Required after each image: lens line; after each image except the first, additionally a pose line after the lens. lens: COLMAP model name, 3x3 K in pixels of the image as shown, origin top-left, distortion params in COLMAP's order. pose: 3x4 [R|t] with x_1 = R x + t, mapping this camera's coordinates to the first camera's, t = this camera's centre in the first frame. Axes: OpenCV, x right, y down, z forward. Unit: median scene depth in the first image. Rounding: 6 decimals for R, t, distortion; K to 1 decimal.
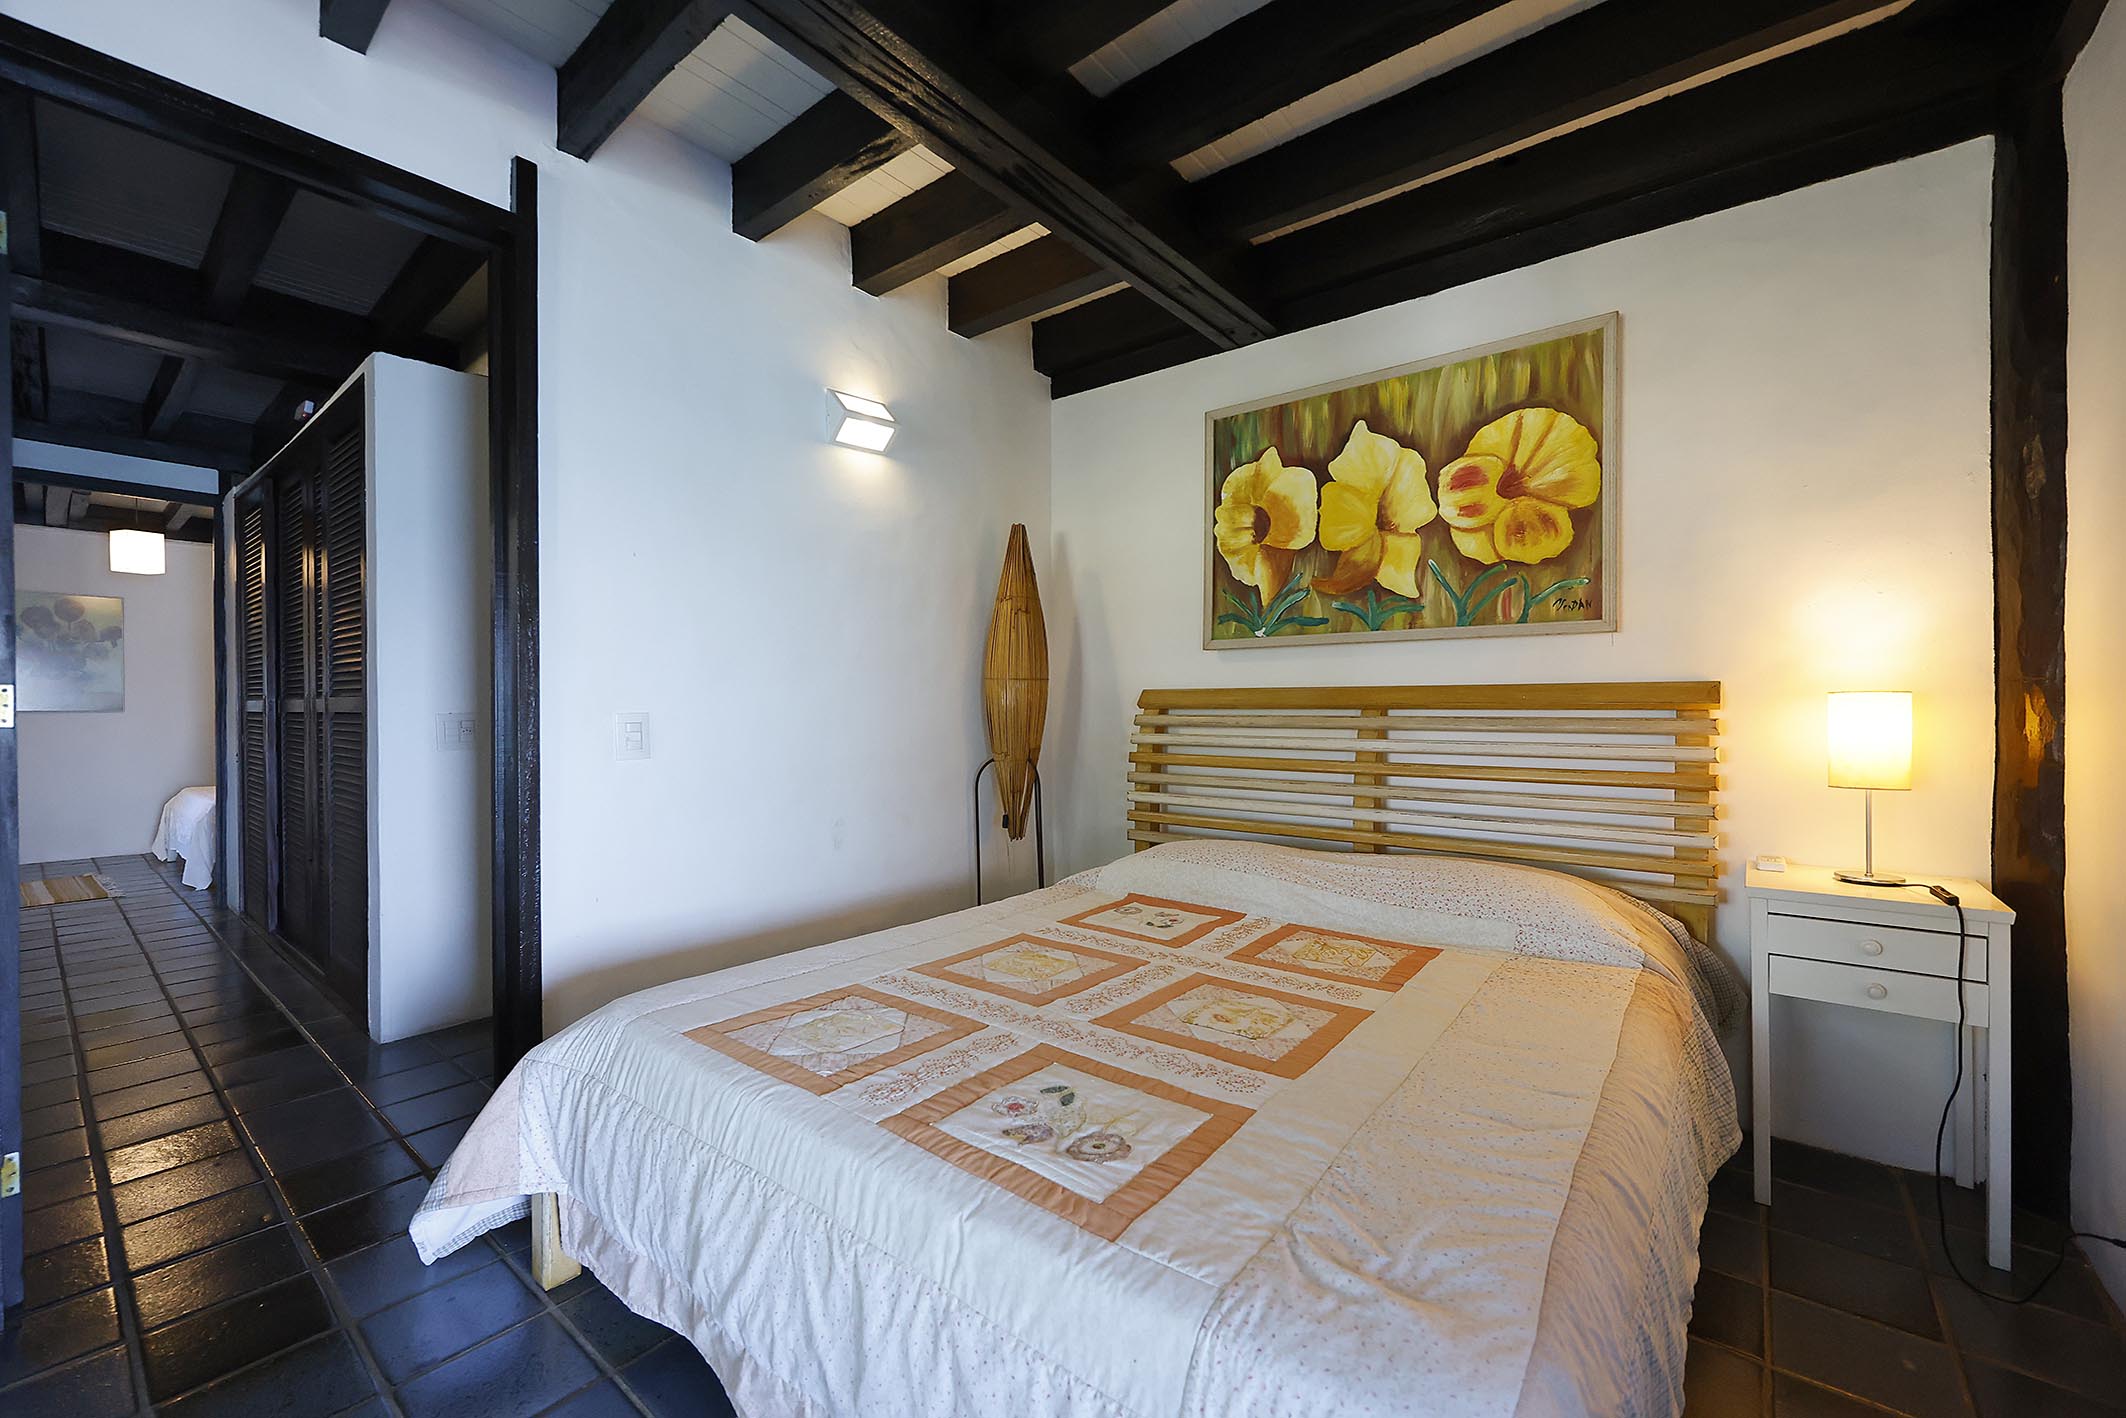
lens RADIAL K [[850.4, 0, 1064.0], [0, 850.4, 711.0], [0, 0, 1]] dist [-0.001472, 0.000013]
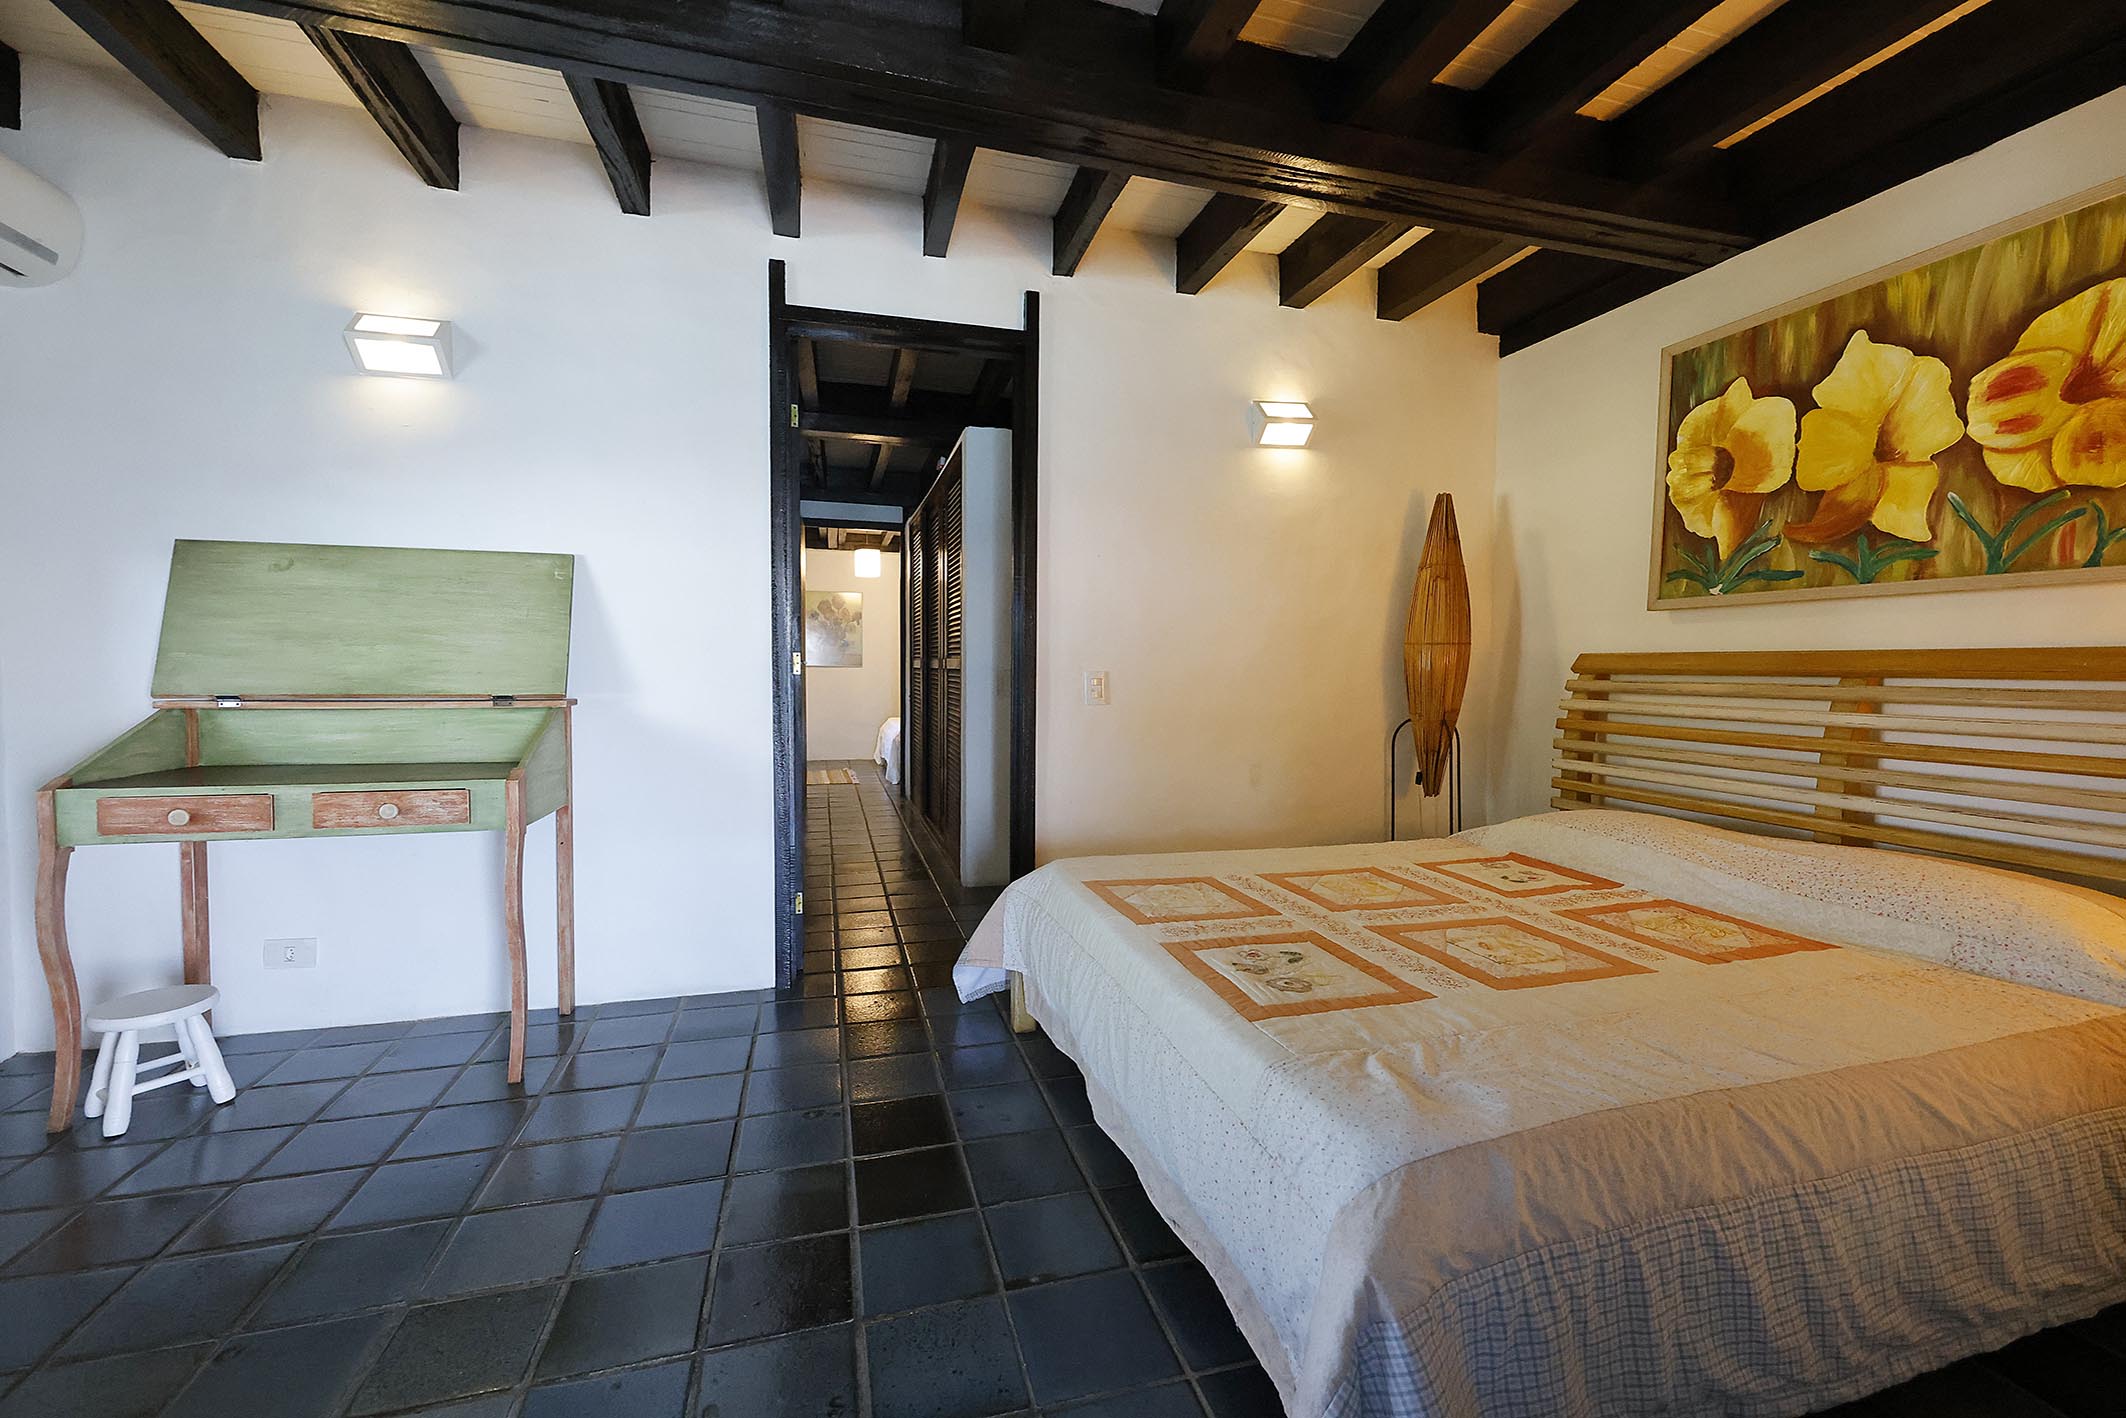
lens RADIAL K [[886.3, 0, 1090.9], [0, 886.3, 703.3], [0, 0, 1]] dist [-0.002202, -0.000127]
pose [[0.825070, 0.031067, -0.564175, 0.232875], [-0.011505, 0.999204, 0.038197, -0.001152], [0.564913, -0.025024, 0.824771, -0.152374]]
